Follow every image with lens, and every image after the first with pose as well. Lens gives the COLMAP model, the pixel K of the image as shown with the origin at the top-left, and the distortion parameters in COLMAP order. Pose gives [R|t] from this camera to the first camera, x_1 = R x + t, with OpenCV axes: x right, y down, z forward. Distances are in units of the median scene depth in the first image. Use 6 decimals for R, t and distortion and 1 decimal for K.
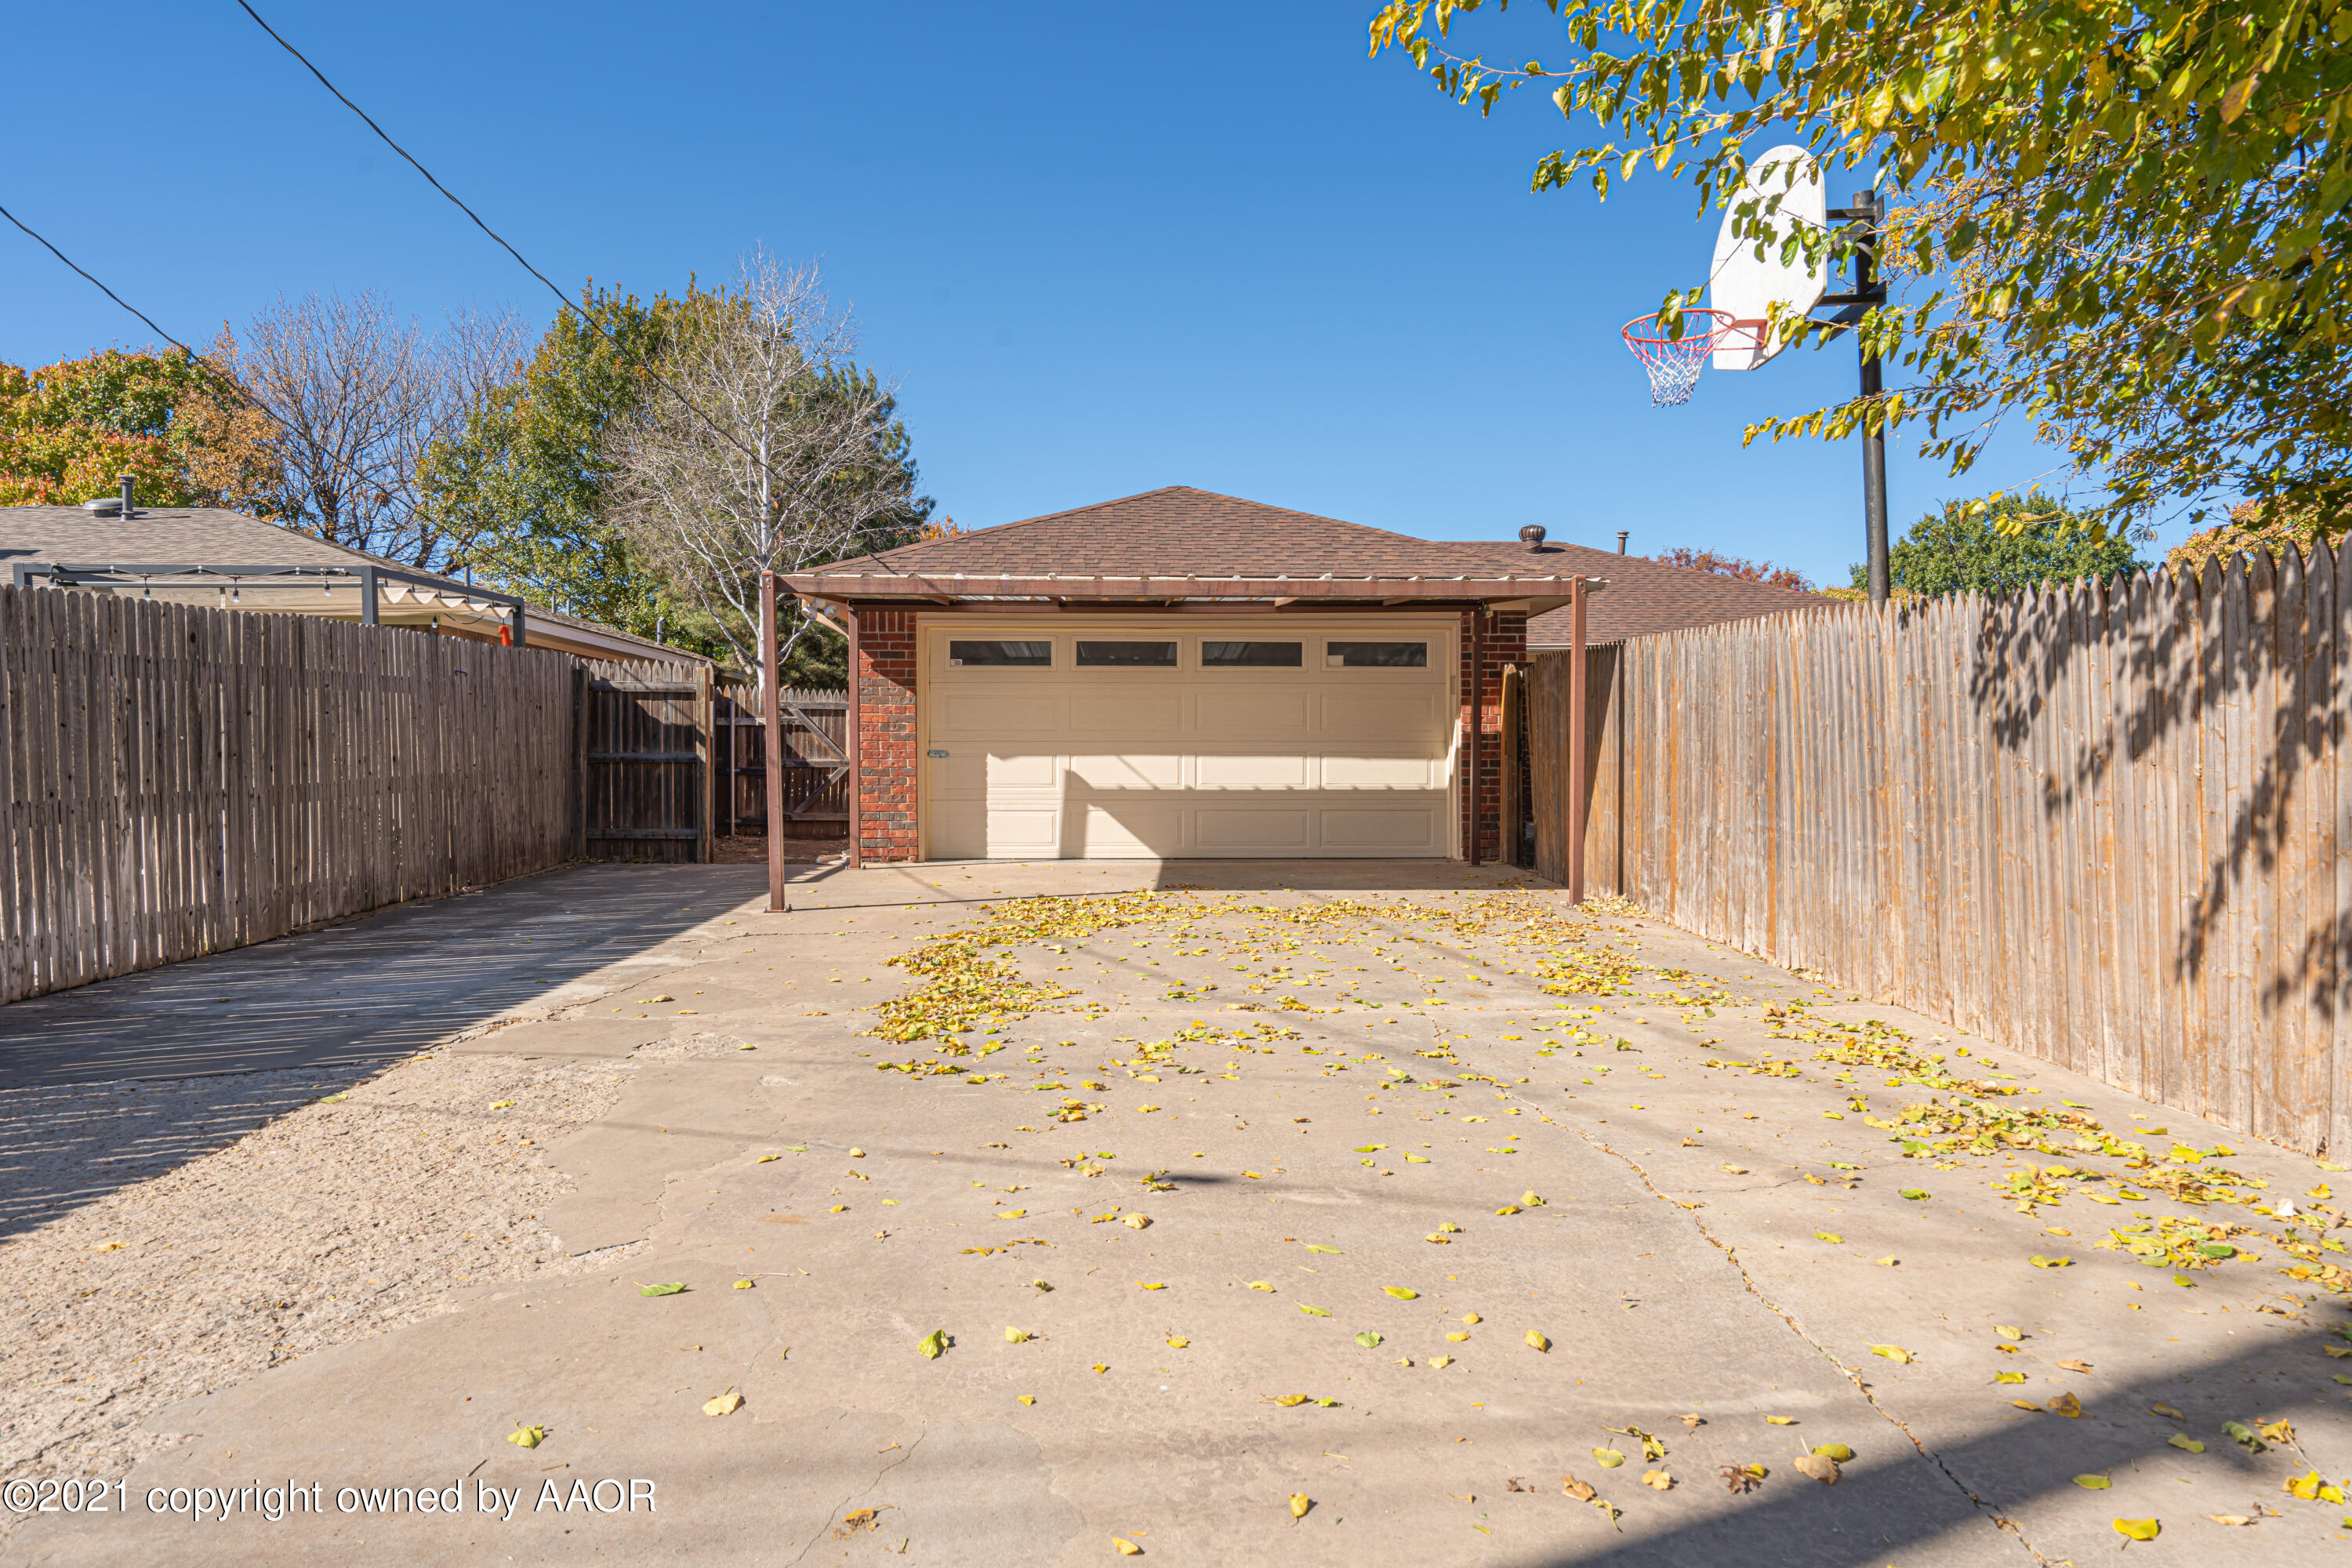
lens RADIAL K [[1480.2, 0, 1176.0], [0, 1480.2, 784.0], [0, 0, 1]] dist [0.000230, 0.001623]
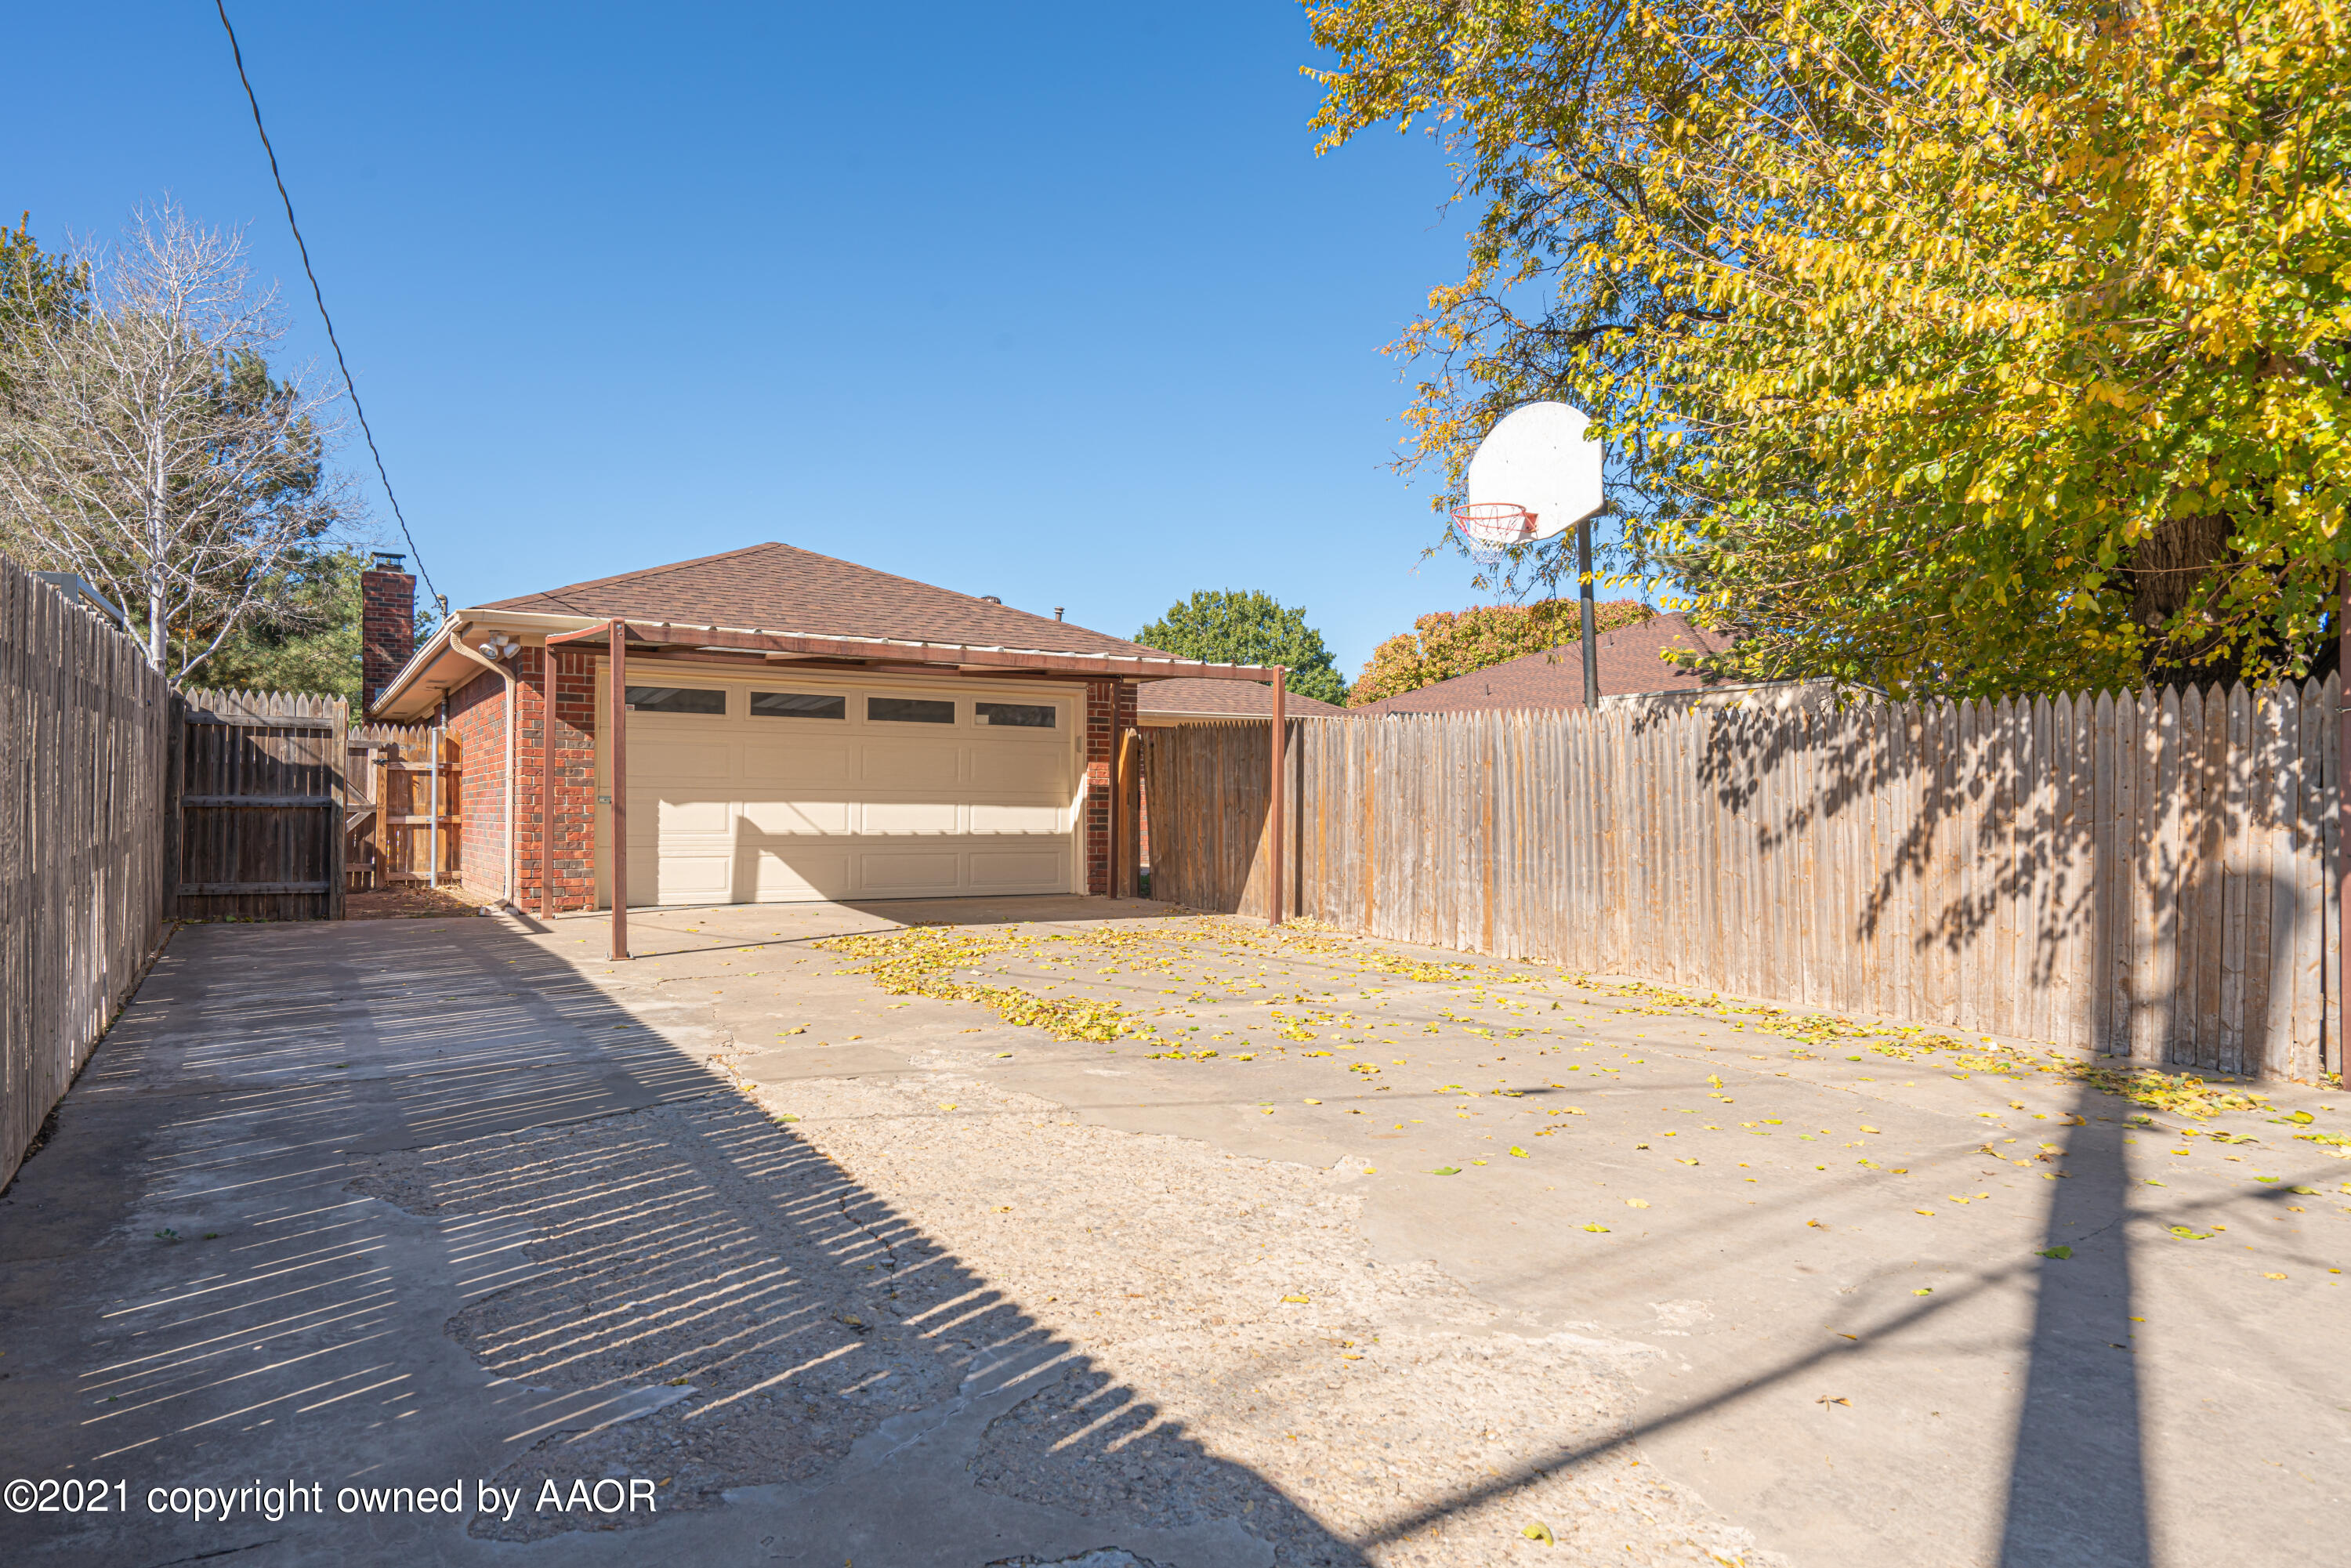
lens RADIAL K [[1479.5, 0, 1175.5], [0, 1479.5, 784.0], [0, 0, 1]] dist [0.000230, 0.001623]
pose [[0.851599, 0.013164, 0.524029, -0.455894], [0.002139, 0.999589, -0.028586, -0.002481], [-0.524190, 0.025465, 0.851220, -0.039585]]
